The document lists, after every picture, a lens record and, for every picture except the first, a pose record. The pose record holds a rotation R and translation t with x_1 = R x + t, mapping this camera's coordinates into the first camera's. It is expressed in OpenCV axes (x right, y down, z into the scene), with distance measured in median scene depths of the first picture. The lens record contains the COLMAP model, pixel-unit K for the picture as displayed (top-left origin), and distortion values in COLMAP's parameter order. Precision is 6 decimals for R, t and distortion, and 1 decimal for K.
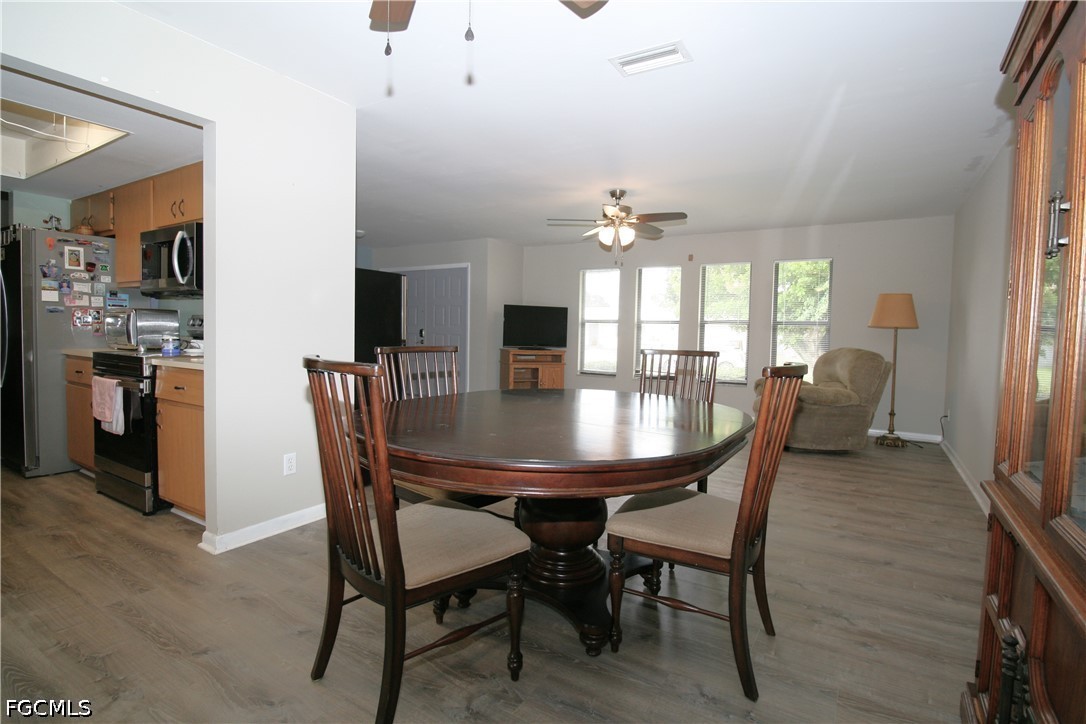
lens RADIAL K [[528.4, 0, 546.3], [0, 528.4, 358.6], [0, 0, 1]] dist [-0.007795, -0.007726]
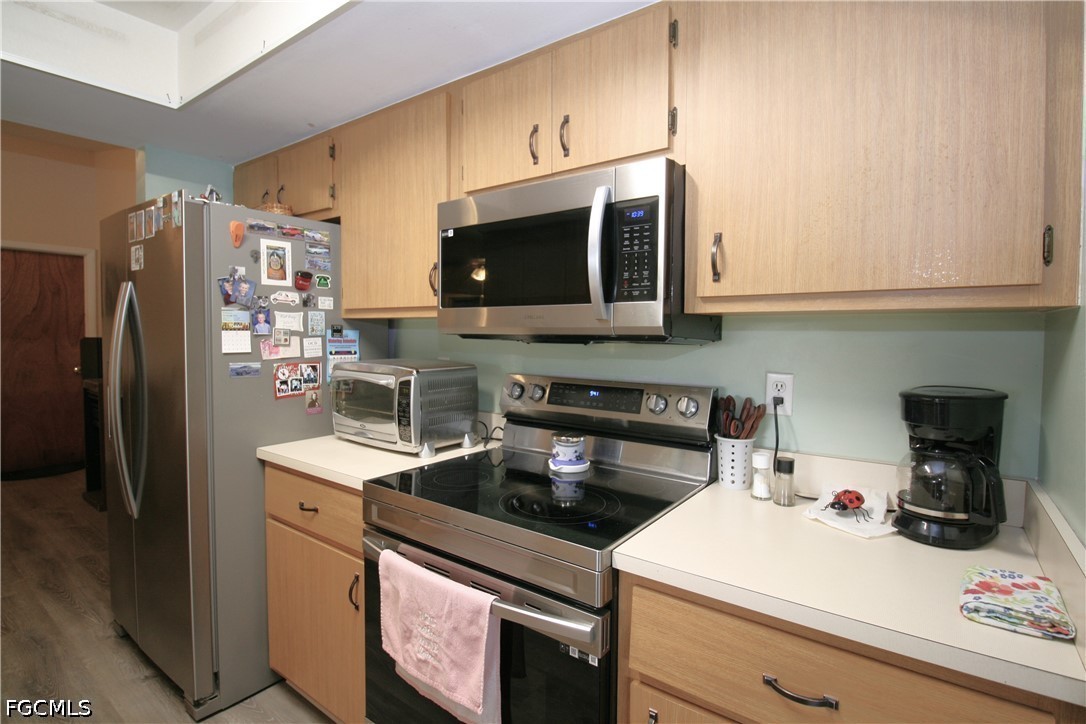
lens RADIAL K [[524.4, 0, 554.1], [0, 524.4, 354.6], [0, 0, 1]] dist [-0.011462, -0.002248]
pose [[0.997467, -0.010330, -0.070371, -0.602061], [0.009942, 0.999933, -0.005859, -0.099099], [0.070427, 0.005144, 0.997504, 0.518261]]
